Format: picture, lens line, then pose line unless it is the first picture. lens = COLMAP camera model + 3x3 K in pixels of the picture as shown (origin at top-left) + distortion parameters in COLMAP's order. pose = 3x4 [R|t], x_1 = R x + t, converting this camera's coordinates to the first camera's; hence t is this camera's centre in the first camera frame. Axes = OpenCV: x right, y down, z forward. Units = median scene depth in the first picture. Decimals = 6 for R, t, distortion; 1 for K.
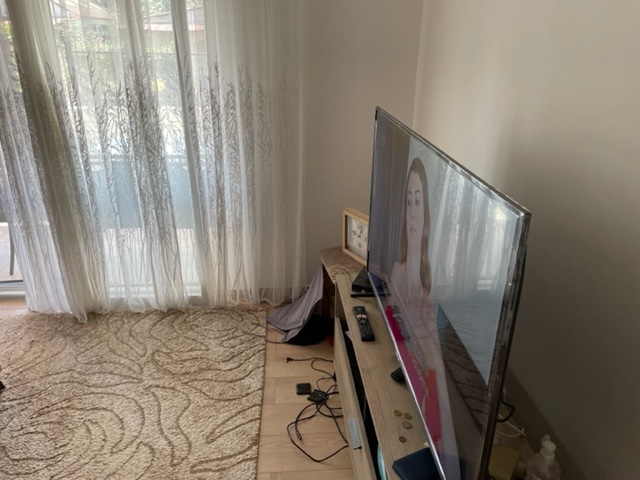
lens RADIAL K [[478.2, 0, 326.9], [0, 478.2, 236.5], [0, 0, 1]] dist [0.087409, -0.109195]
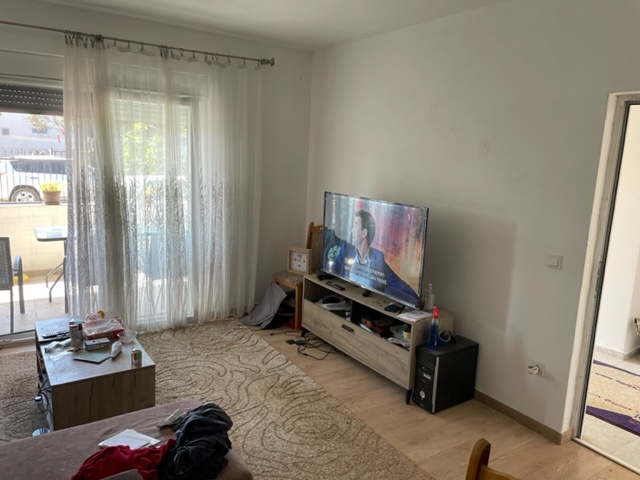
lens RADIAL K [[478.2, 0, 326.9], [0, 478.2, 236.5], [0, 0, 1]] dist [0.087409, -0.109195]
pose [[0.873672, -0.057828, 0.483067, -0.714756], [0.153439, 0.974988, -0.160793, 0.217894], [-0.461687, 0.214601, 0.860693, -0.652649]]
